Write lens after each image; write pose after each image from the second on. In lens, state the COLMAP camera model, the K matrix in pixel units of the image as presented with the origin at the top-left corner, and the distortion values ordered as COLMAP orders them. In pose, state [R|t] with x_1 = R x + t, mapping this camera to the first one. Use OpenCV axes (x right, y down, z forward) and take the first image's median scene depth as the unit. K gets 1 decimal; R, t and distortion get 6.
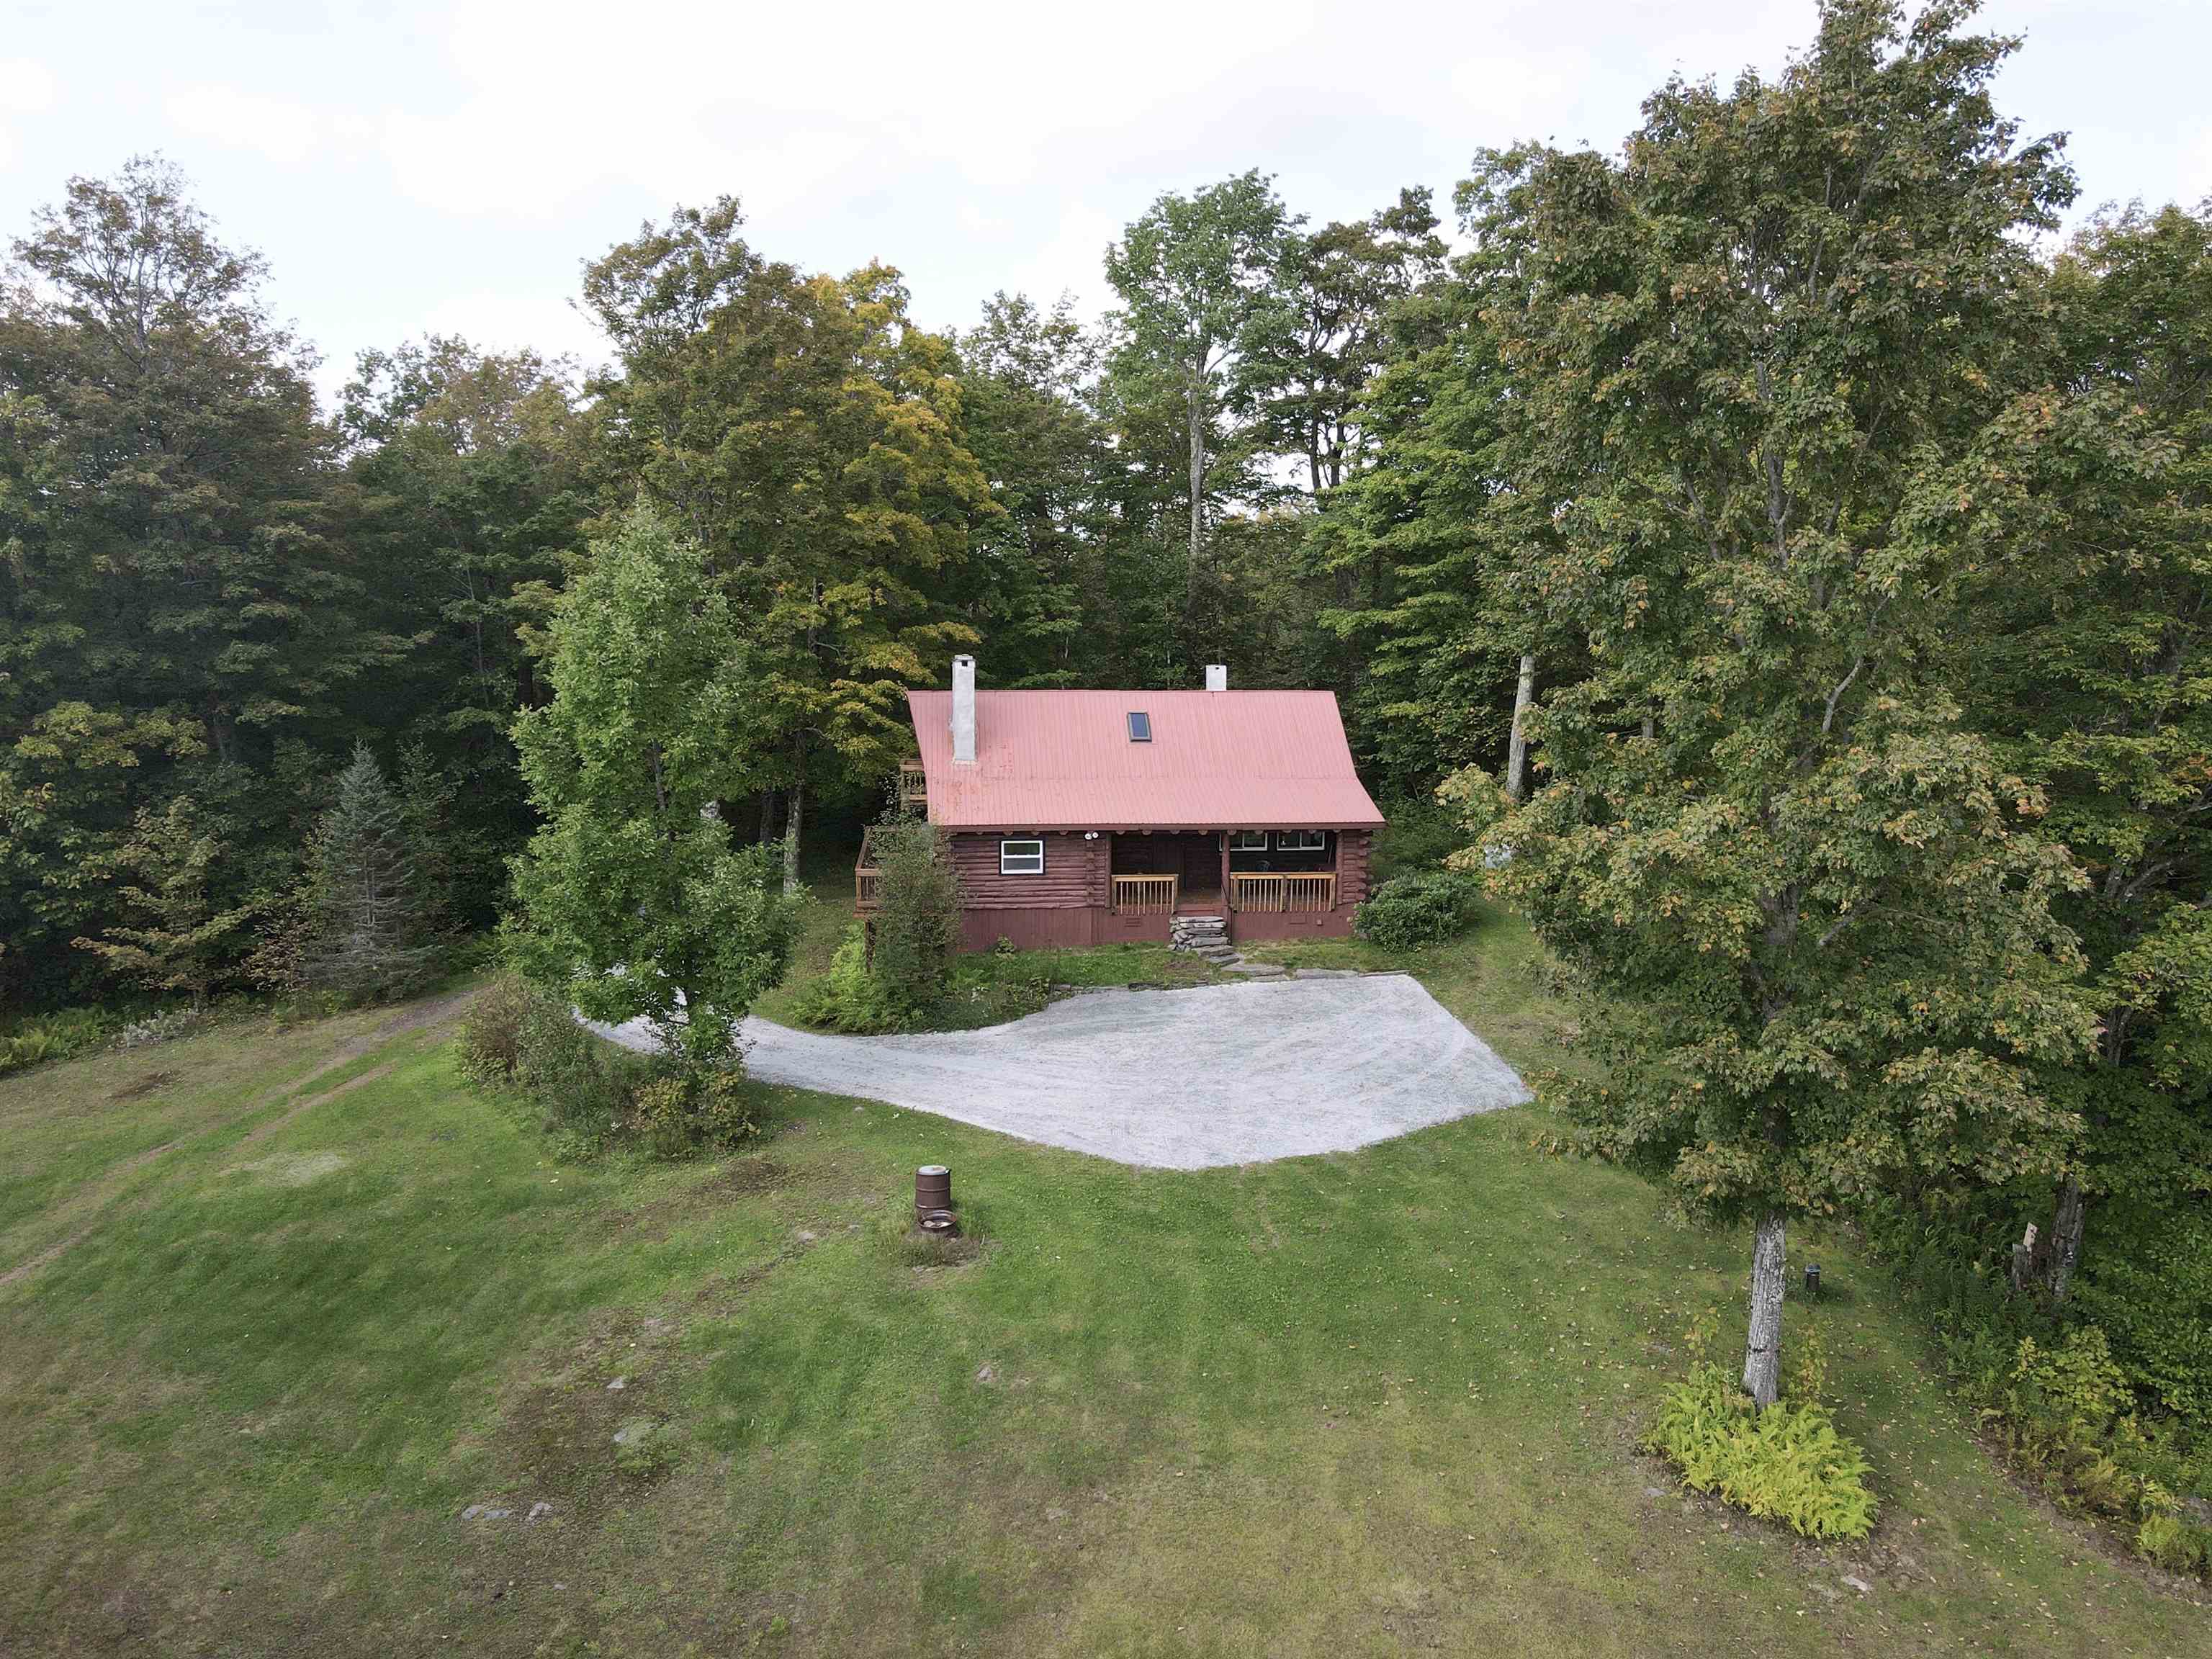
lens RADIAL K [[1609.9, 0, 1106.0], [0, 1609.9, 829.5], [0, 0, 1]] dist [-0.015152, 0.045942]
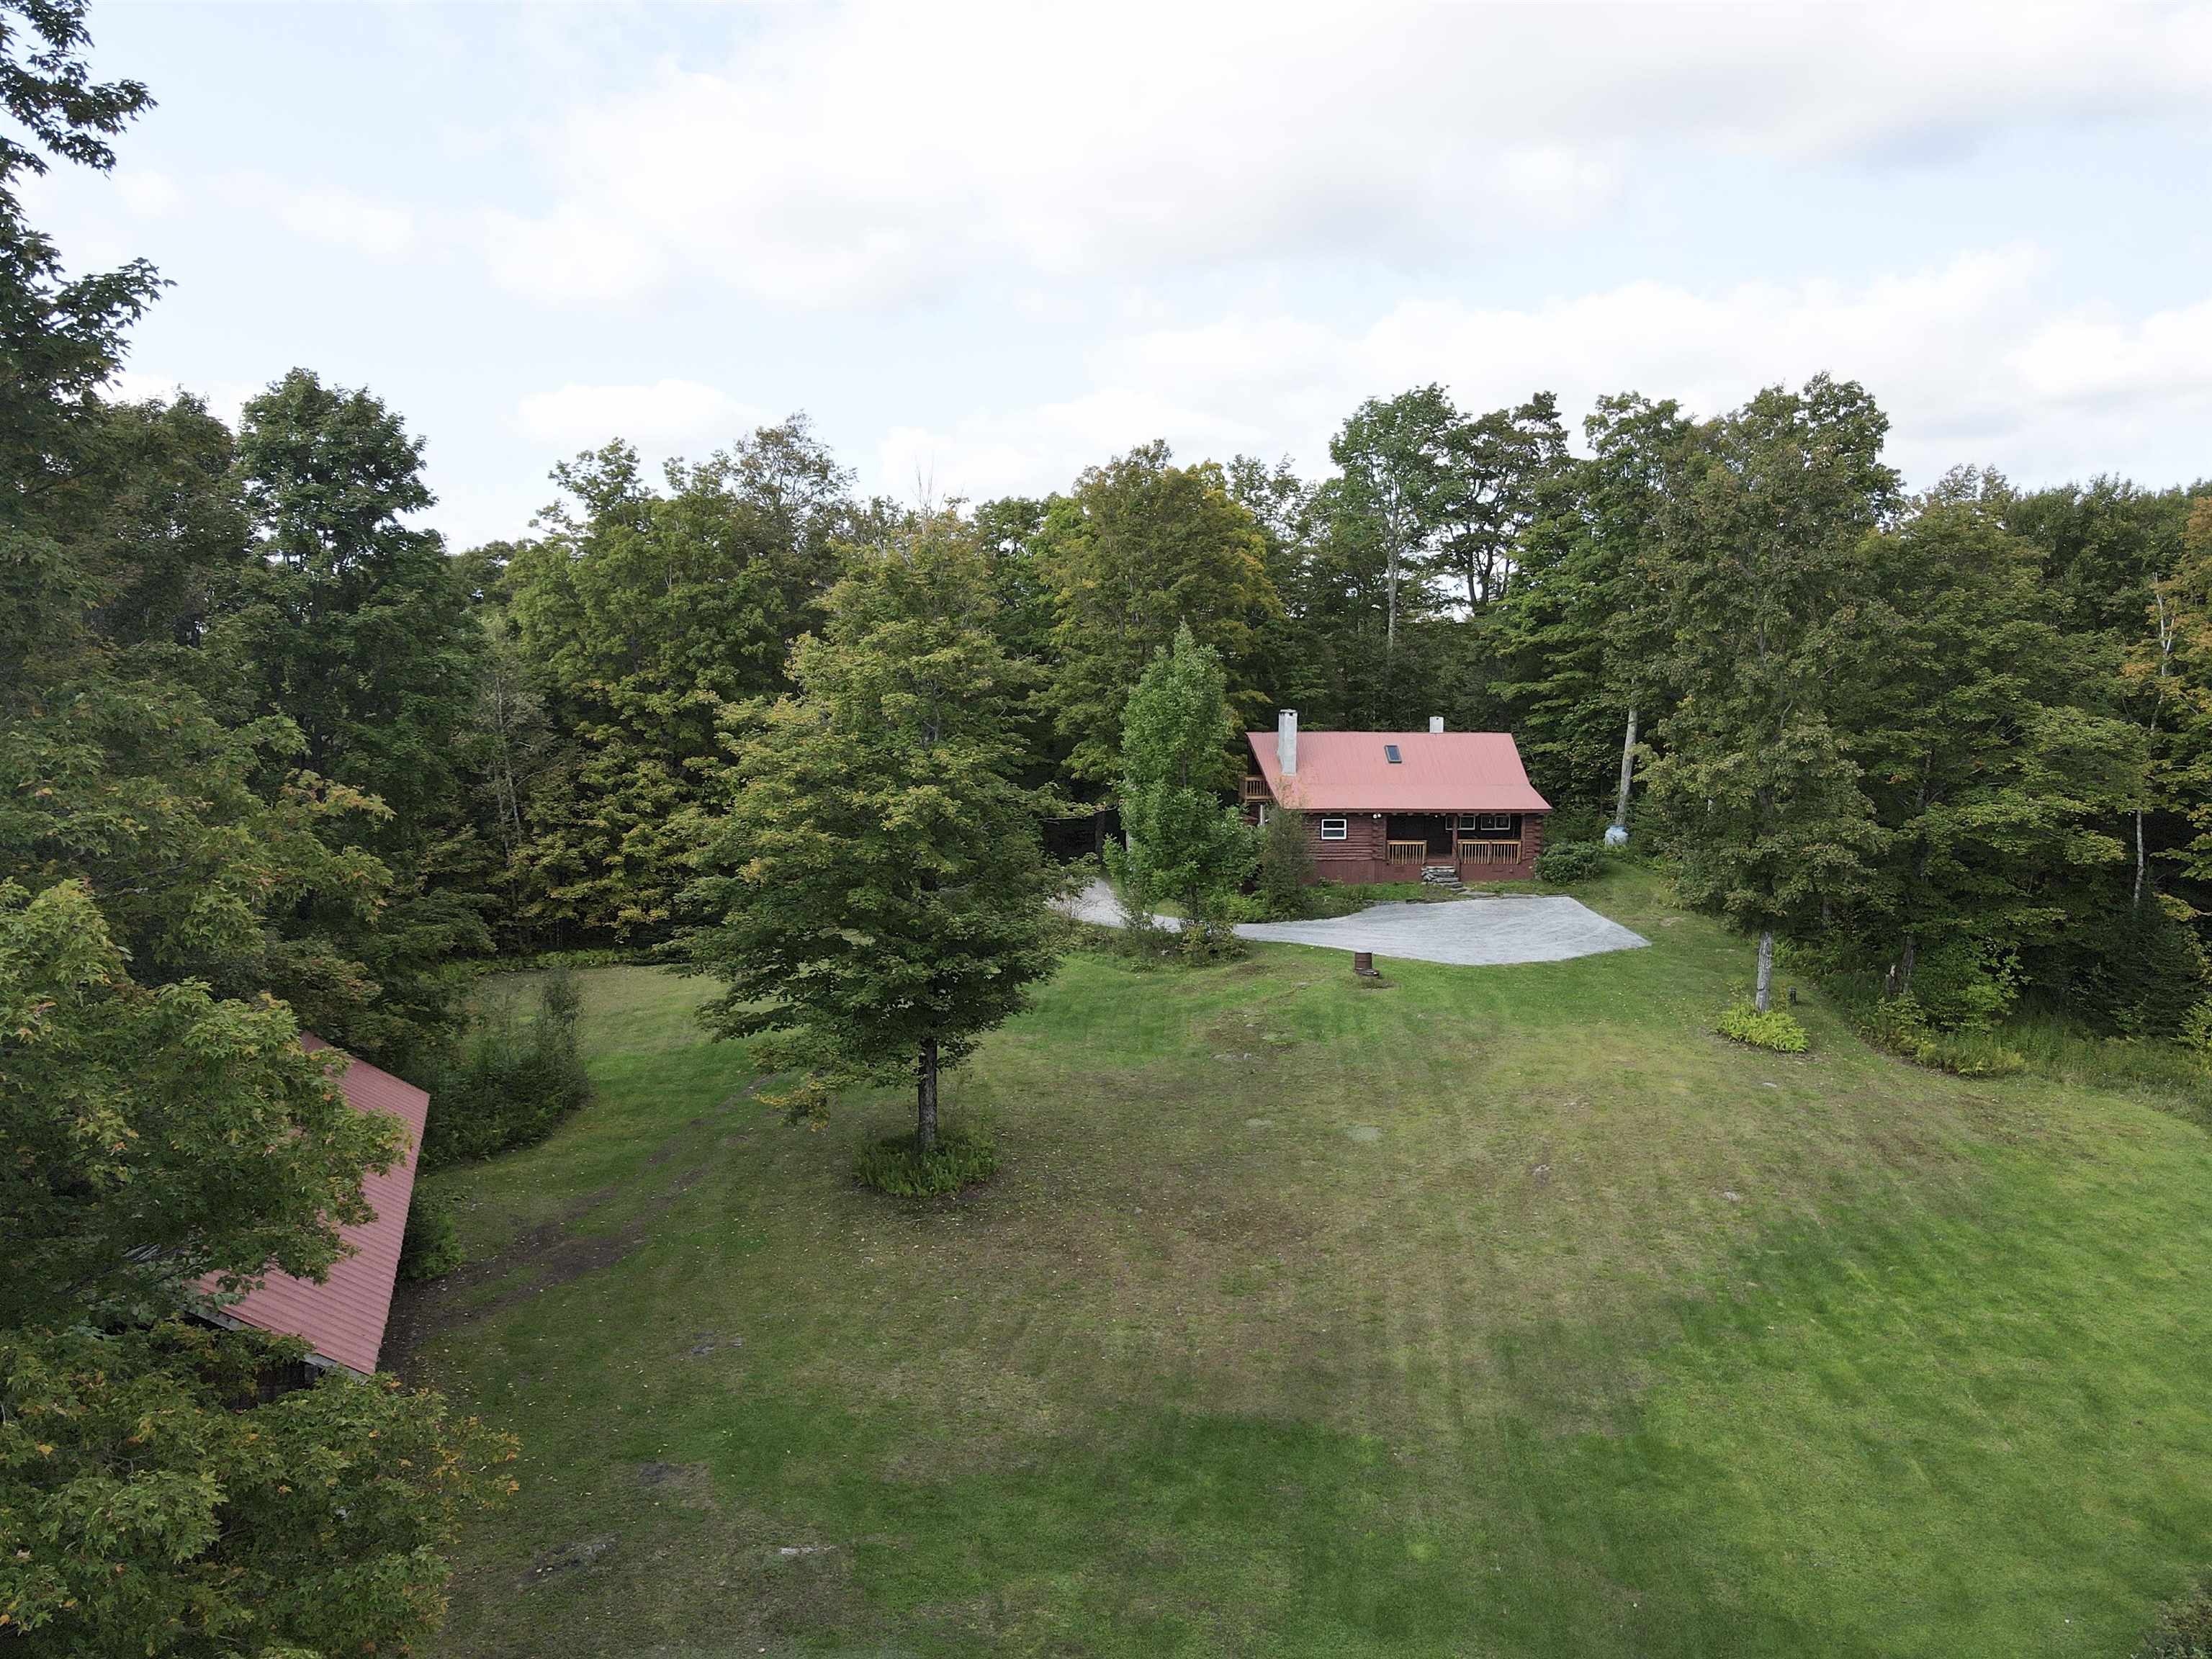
lens RADIAL K [[1609.9, 0, 1106.0], [0, 1609.9, 829.5], [0, 0, 1]] dist [-0.015152, 0.045942]
pose [[0.999370, 0.003451, -0.035313, -0.214432], [-0.005039, 0.998975, -0.044989, 0.087775], [0.035121, 0.045138, 0.998363, -0.633557]]
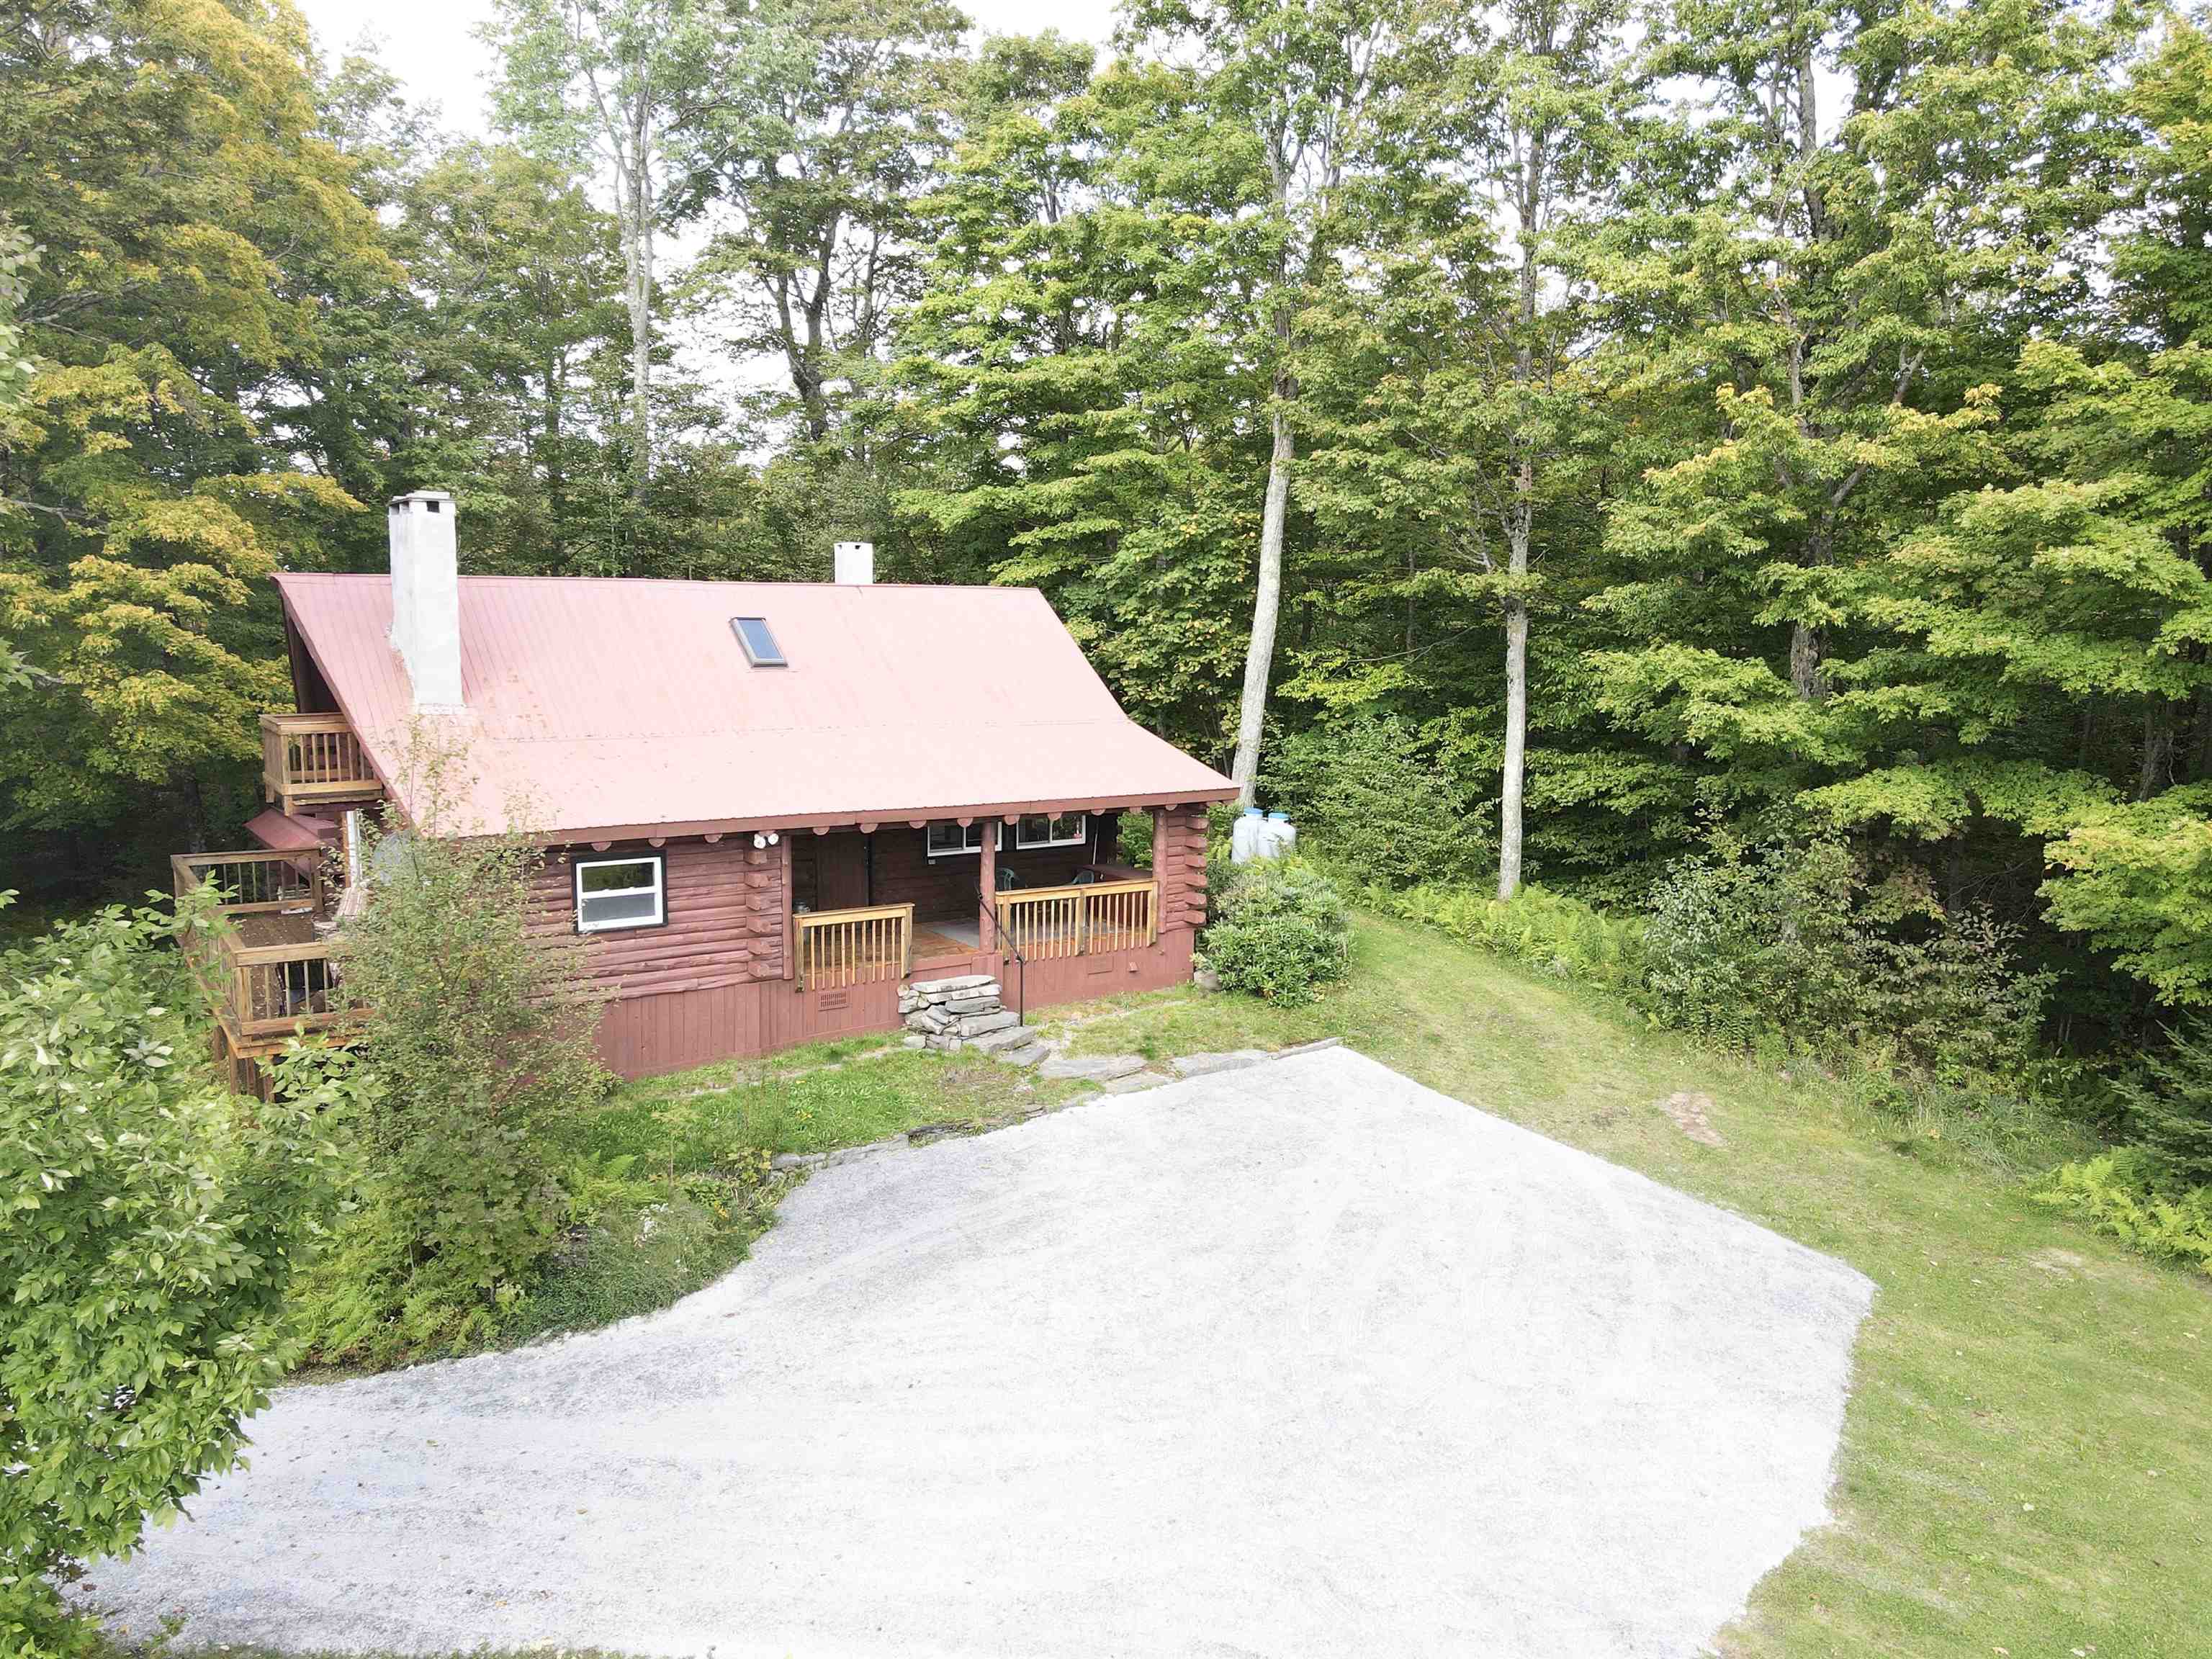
lens RADIAL K [[1609.9, 0, 1106.0], [0, 1609.9, 829.5], [0, 0, 1]] dist [-0.015152, 0.045942]
pose [[0.882676, -0.058189, 0.466365, -0.138094], [0.057916, 0.998210, 0.014932, -0.000962], [-0.466399, 0.013830, 0.884466, 0.466541]]
